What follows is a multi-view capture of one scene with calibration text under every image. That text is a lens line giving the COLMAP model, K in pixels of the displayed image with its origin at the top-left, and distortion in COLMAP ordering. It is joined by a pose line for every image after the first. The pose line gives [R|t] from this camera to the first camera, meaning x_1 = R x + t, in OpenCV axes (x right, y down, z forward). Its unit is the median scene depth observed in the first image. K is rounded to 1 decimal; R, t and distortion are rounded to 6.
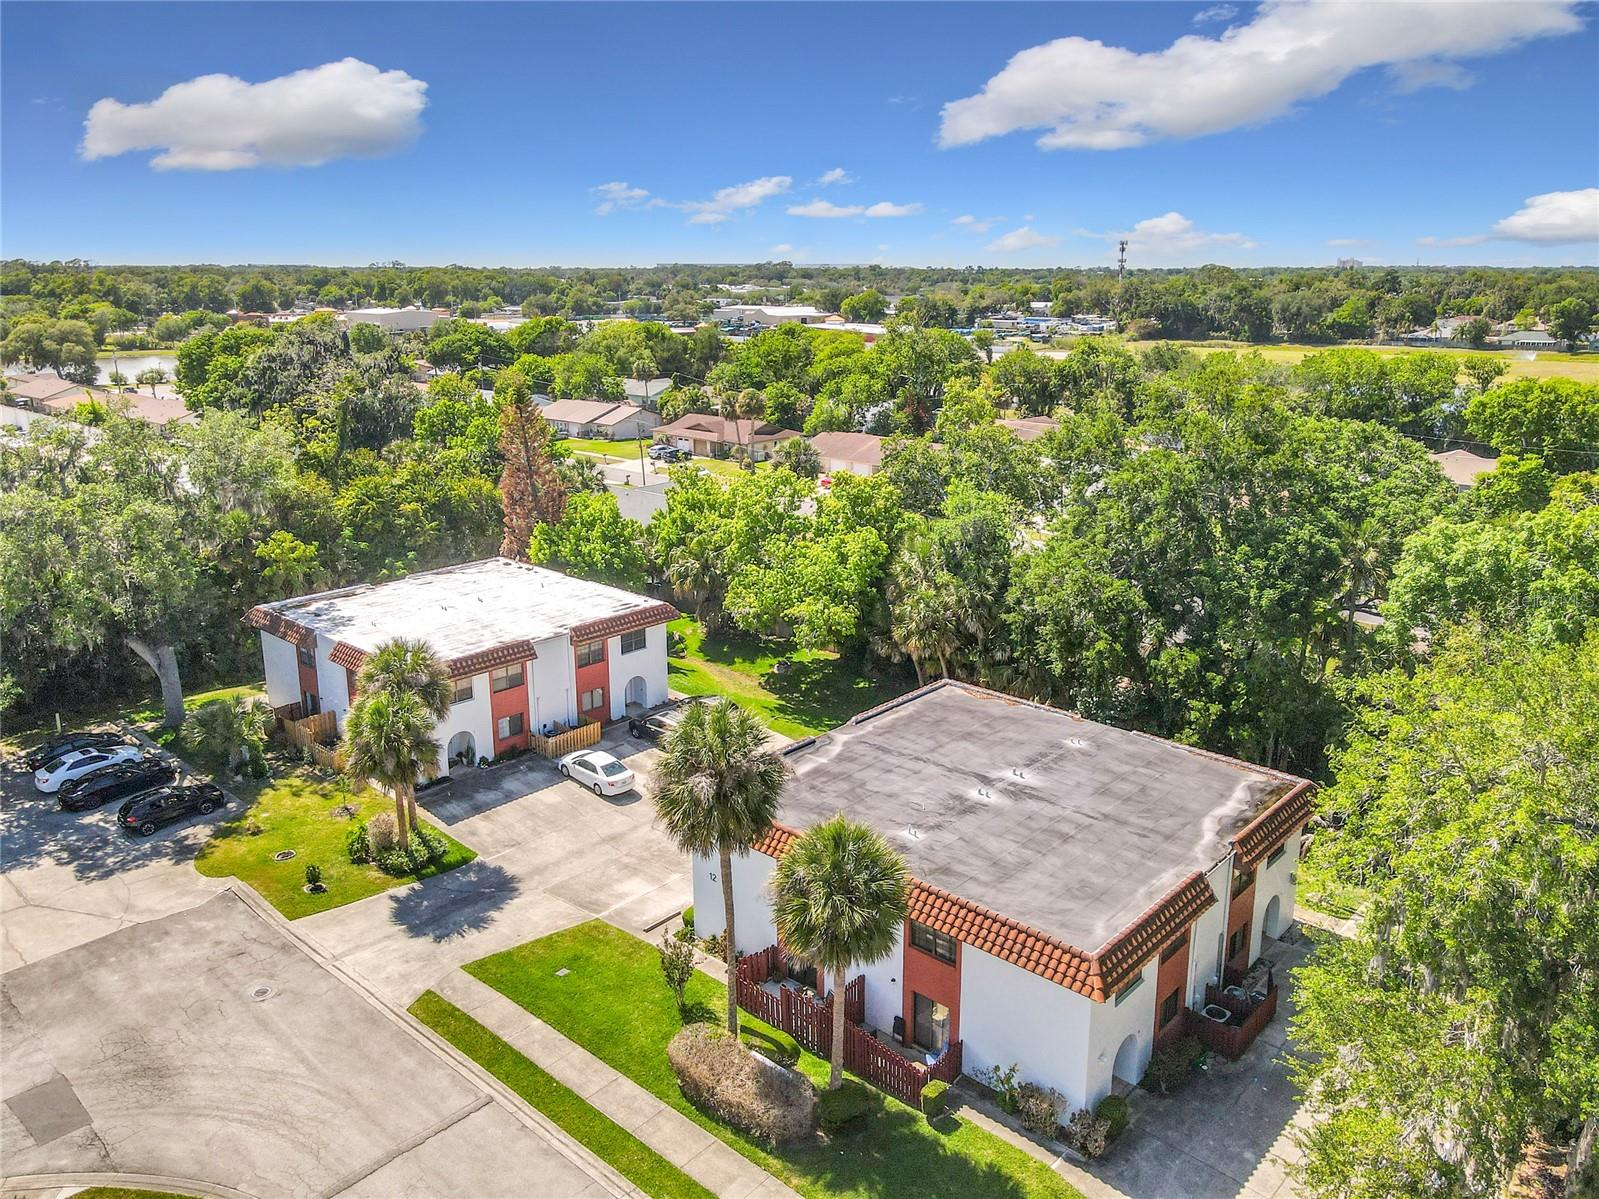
lens RADIAL K [[1180.2, 0, 797.0], [0, 1180.2, 609.8], [0, 0, 1]] dist [0.013868, 0.000452]
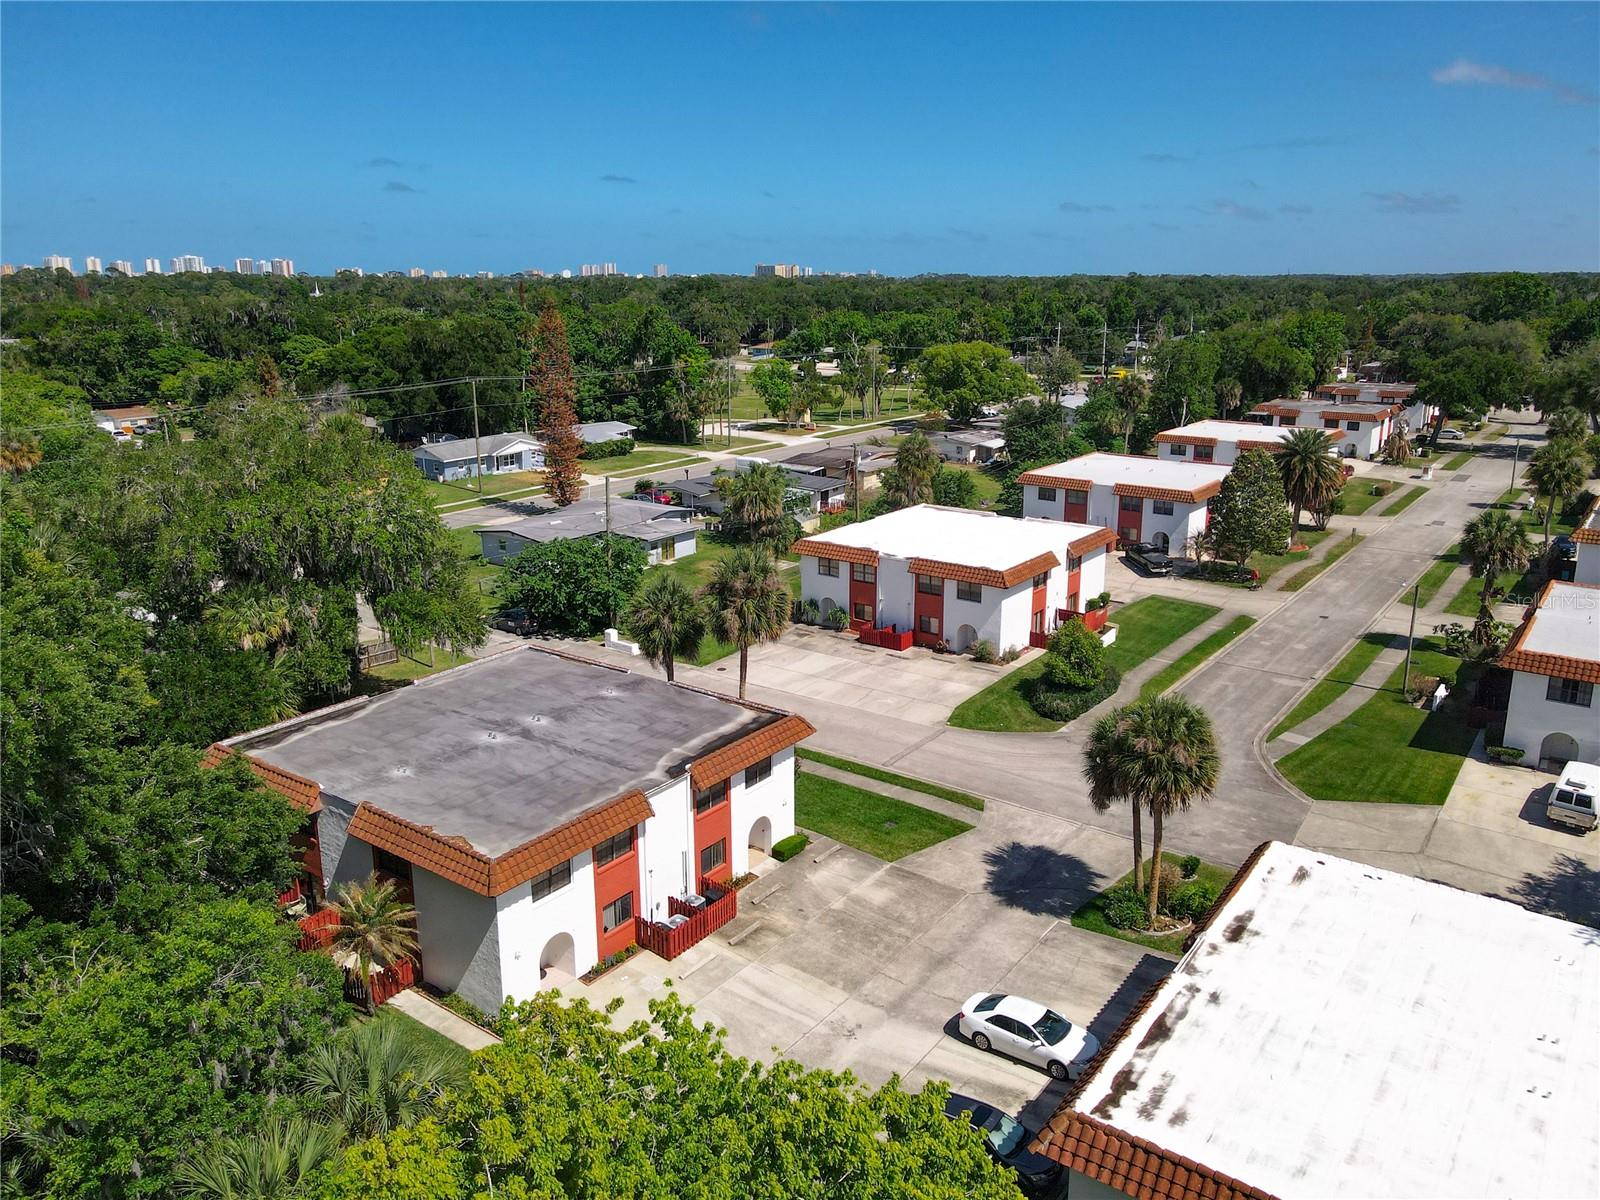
lens RADIAL K [[1191.0, 0, 820.3], [0, 1191.0, 601.1], [0, 0, 1]] dist [-0.005754, 0.000342]
pose [[-0.992146, 0.047270, -0.115805, 0.010943], [-0.023481, 0.838991, 0.543639, -0.568908], [0.122858, 0.542089, -0.831292, 1.890208]]
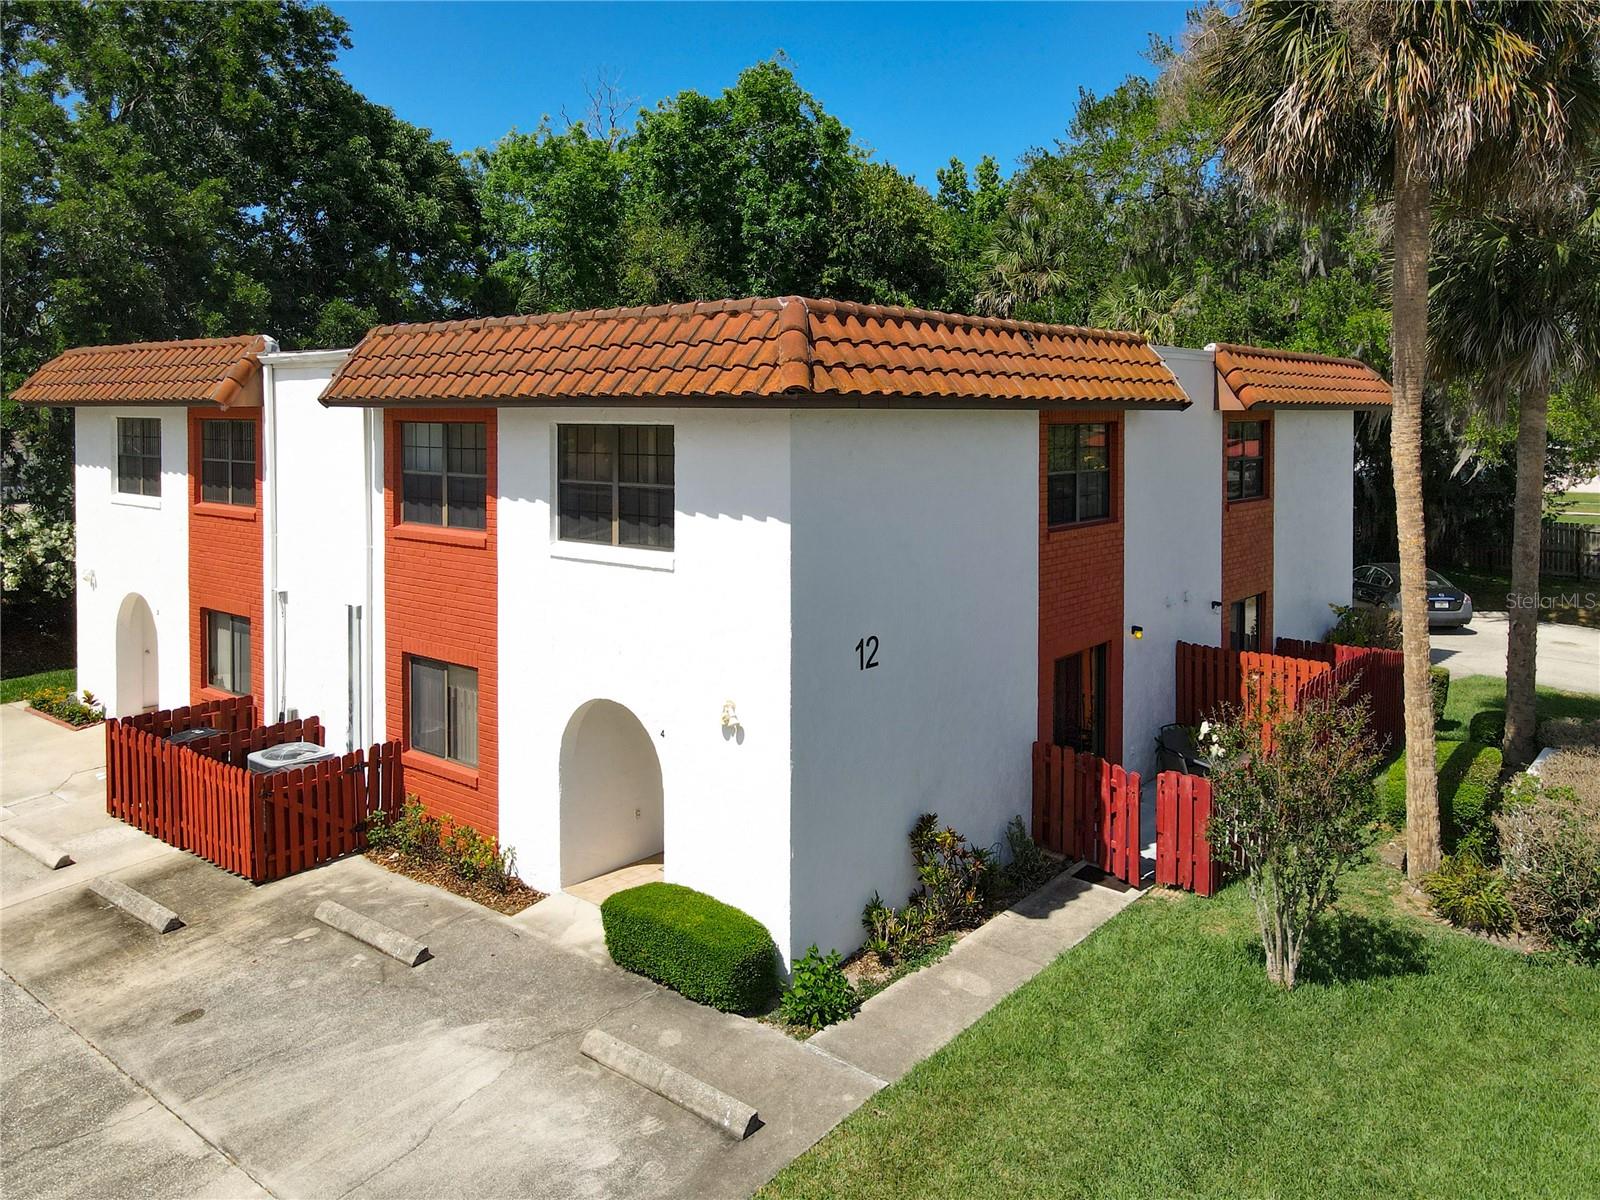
lens RADIAL K [[1242.6, 0, 798.0], [0, 1242.6, 436.5], [0, 0, 1]] dist [0.014733, -0.003810]
pose [[-0.042695, -0.010572, 0.999032, -0.337332], [0.306084, 0.951723, 0.023152, 0.170885], [-0.951047, 0.306776, -0.037398, 1.003711]]
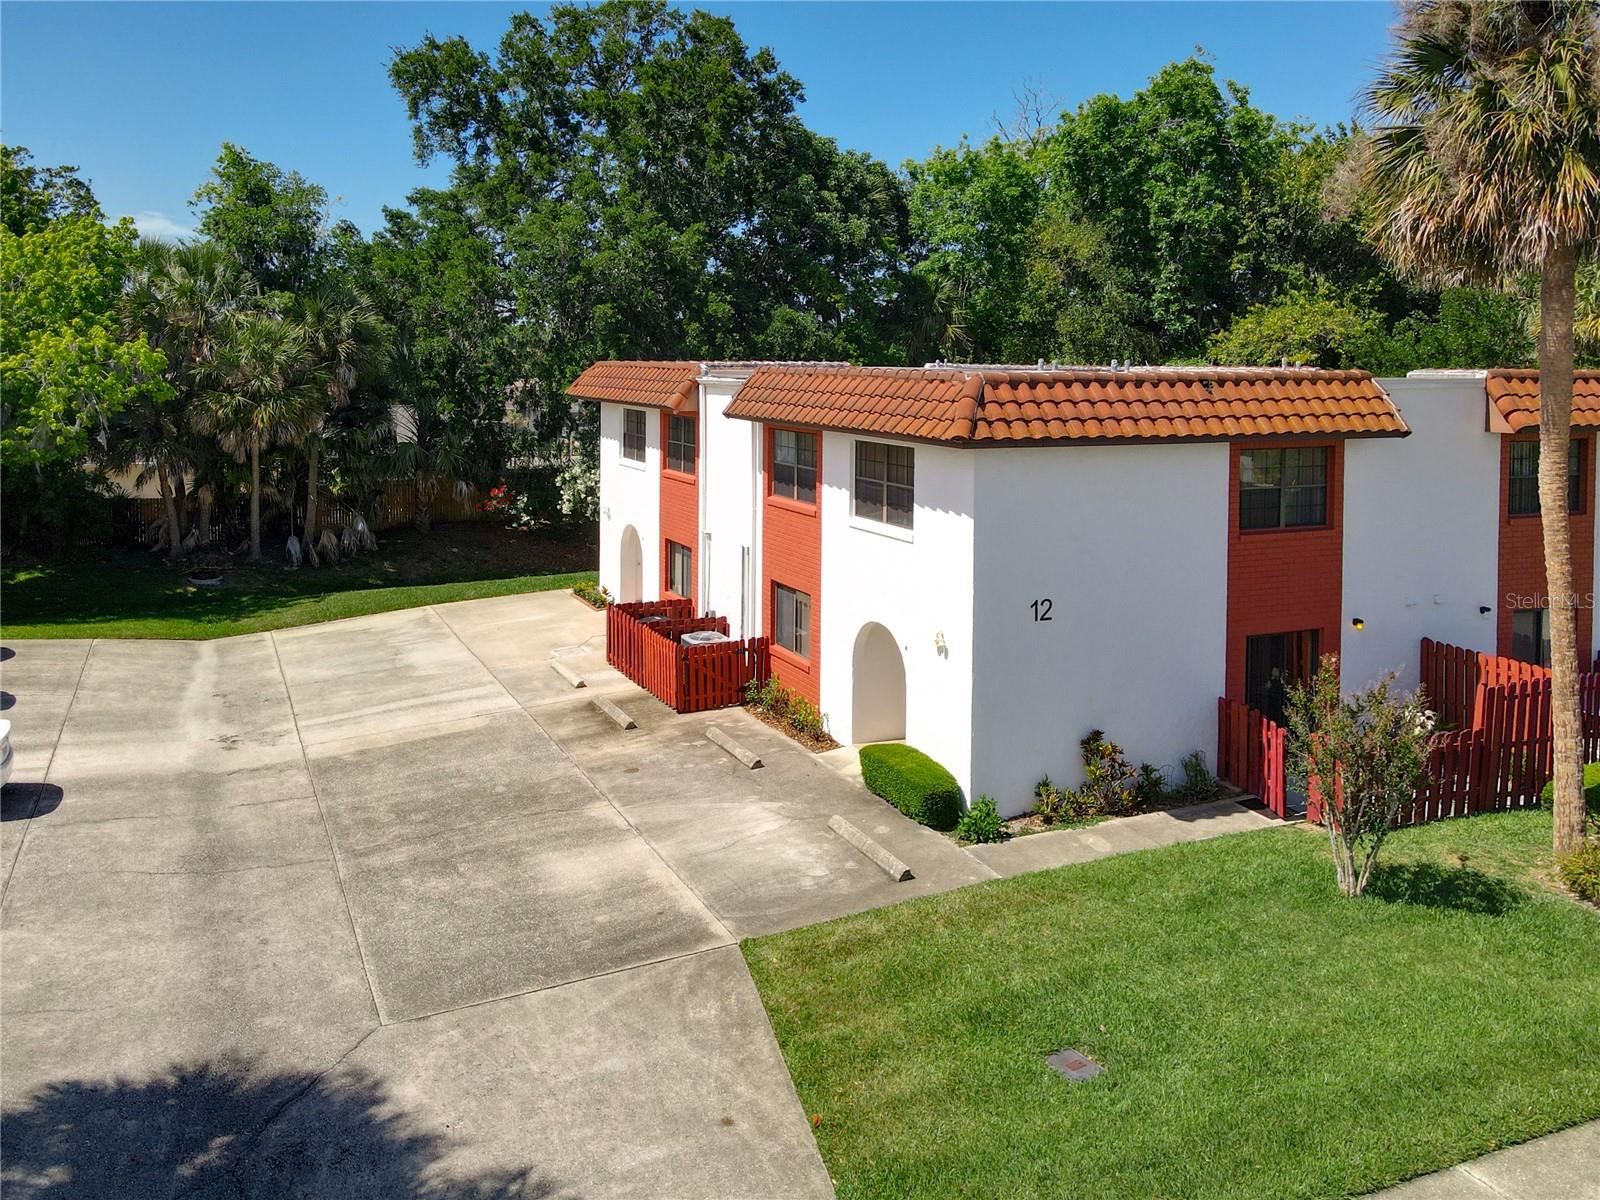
lens RADIAL K [[1216.7, 0, 654.4], [0, 1216.7, 396.8], [0, 0, 1]] dist [0.018962, 0.002911]
pose [[0.447622, -0.016838, 0.894064, -0.464964], [0.263066, 0.958059, -0.113664, 0.173666], [-0.854652, 0.286076, 0.433278, 0.913164]]
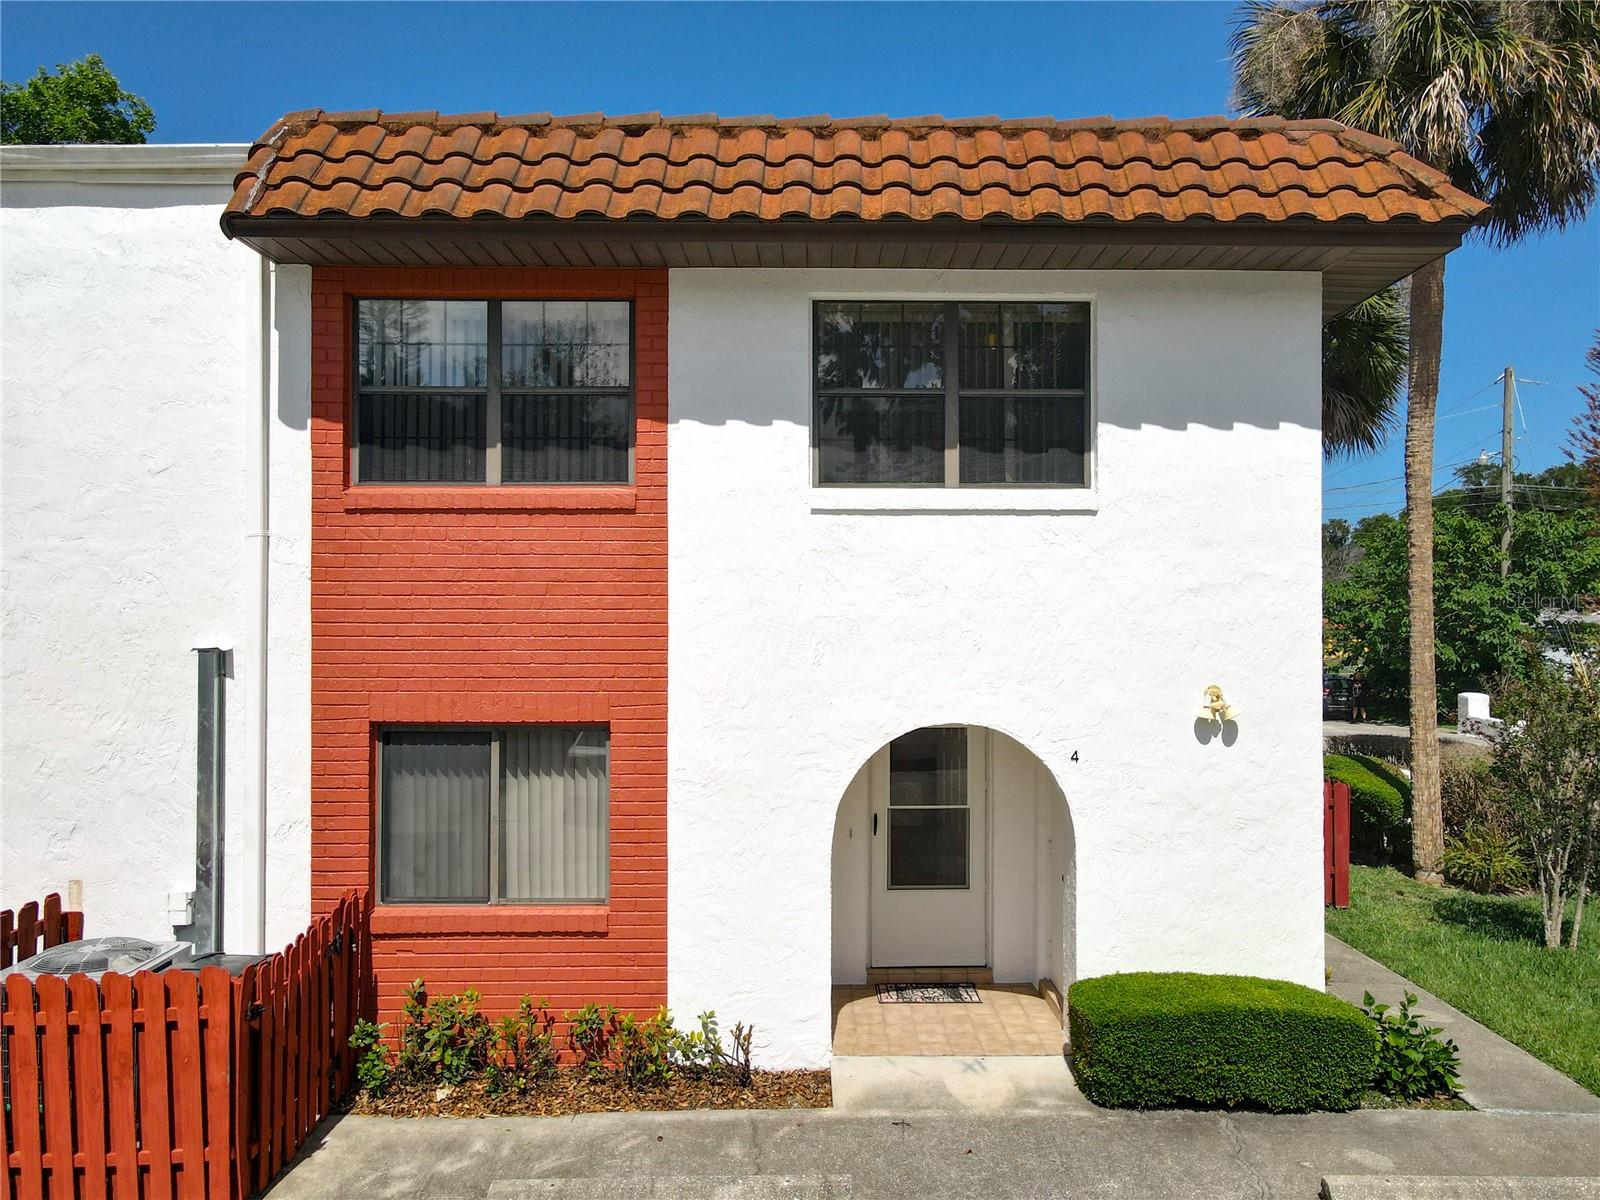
lens RADIAL K [[1243.0, 0, 842.3], [0, 1243.0, 603.8], [0, 0, 1]] dist [0.007774, 0.008412]
pose [[-0.690637, 0.023035, 0.722835, -0.173603], [0.226930, 0.955915, 0.186358, 0.167077], [-0.686676, 0.292739, -0.665417, 1.178741]]
